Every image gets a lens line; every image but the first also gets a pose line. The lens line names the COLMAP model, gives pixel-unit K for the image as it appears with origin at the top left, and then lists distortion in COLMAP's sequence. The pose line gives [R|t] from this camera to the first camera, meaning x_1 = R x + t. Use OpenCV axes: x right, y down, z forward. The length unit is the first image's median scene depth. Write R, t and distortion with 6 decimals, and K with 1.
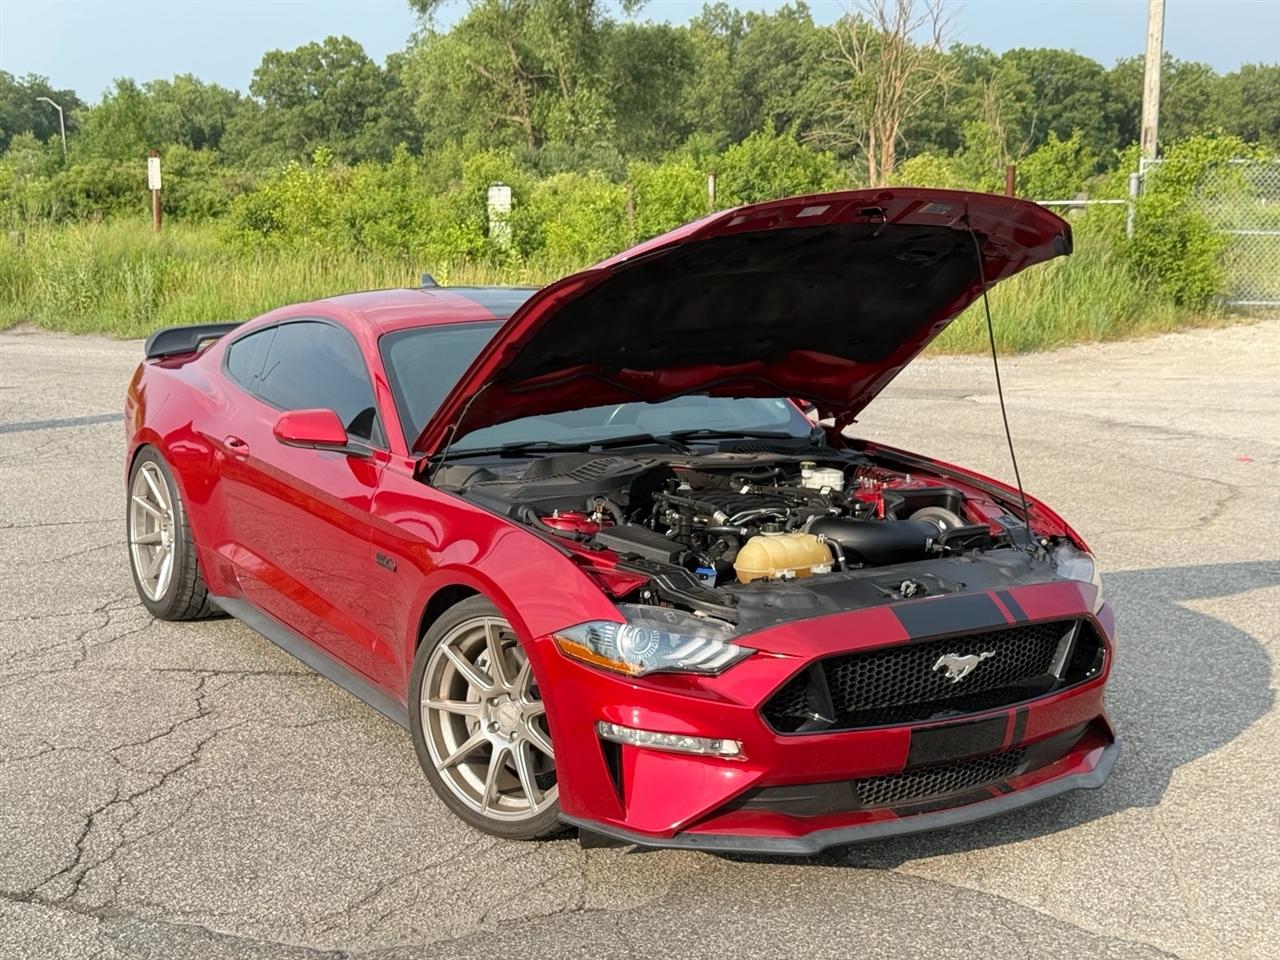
lens RADIAL K [[1752.9, 0, 625.3], [0, 1752.9, 473.7], [0, 0, 1]] dist [0.134585, 0.000000]
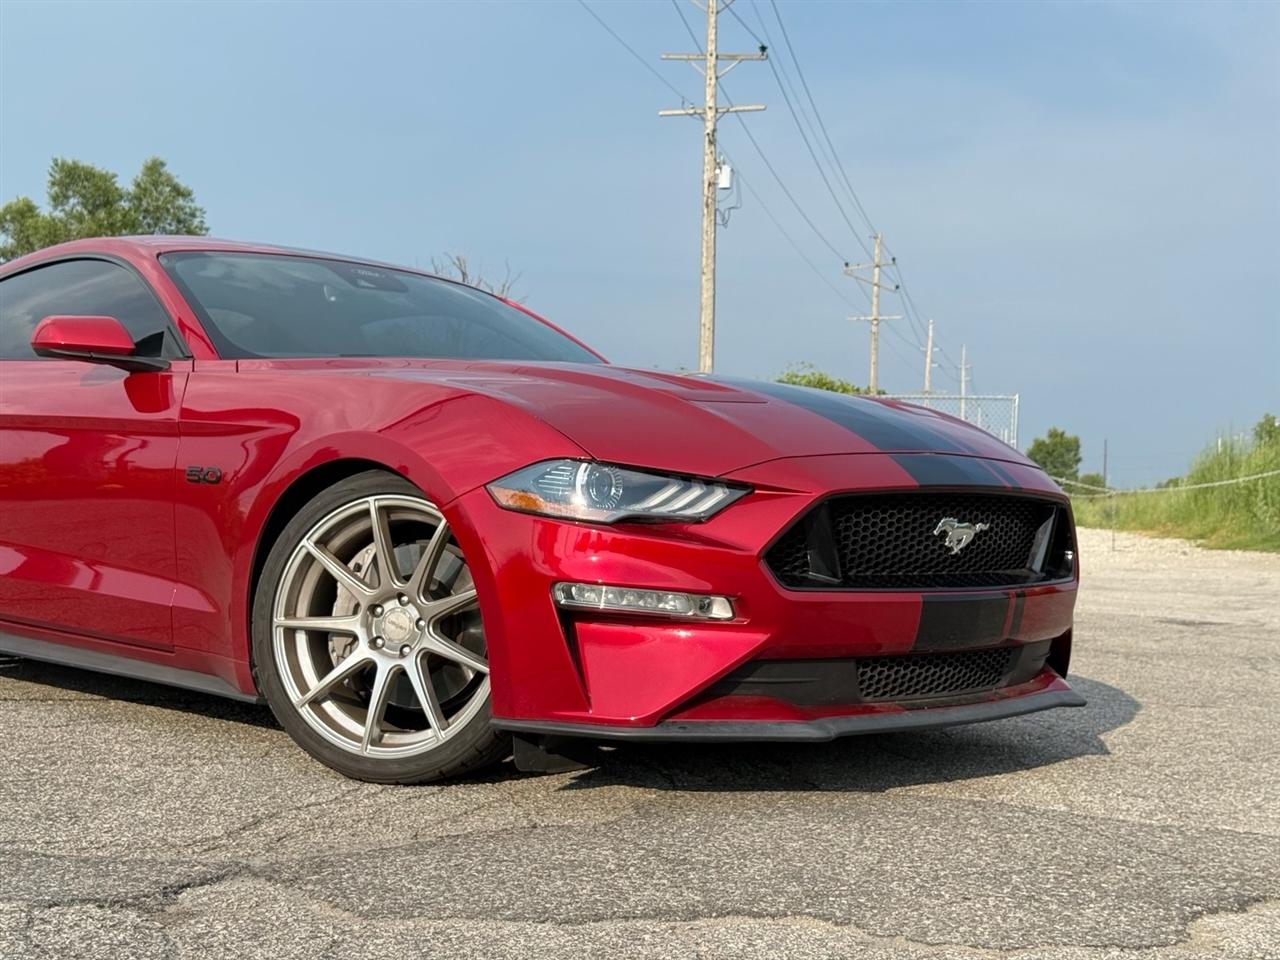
lens RADIAL K [[1752.9, 0, 608.7], [0, 1752.9, 480.9], [0, 0, 1]] dist [0.134585, 0.000000]
pose [[0.968812, 0.016384, 0.247255, -0.165642], [0.026604, 0.985167, -0.169522, 0.204301], [-0.246365, 0.170813, 0.954006, 0.217127]]
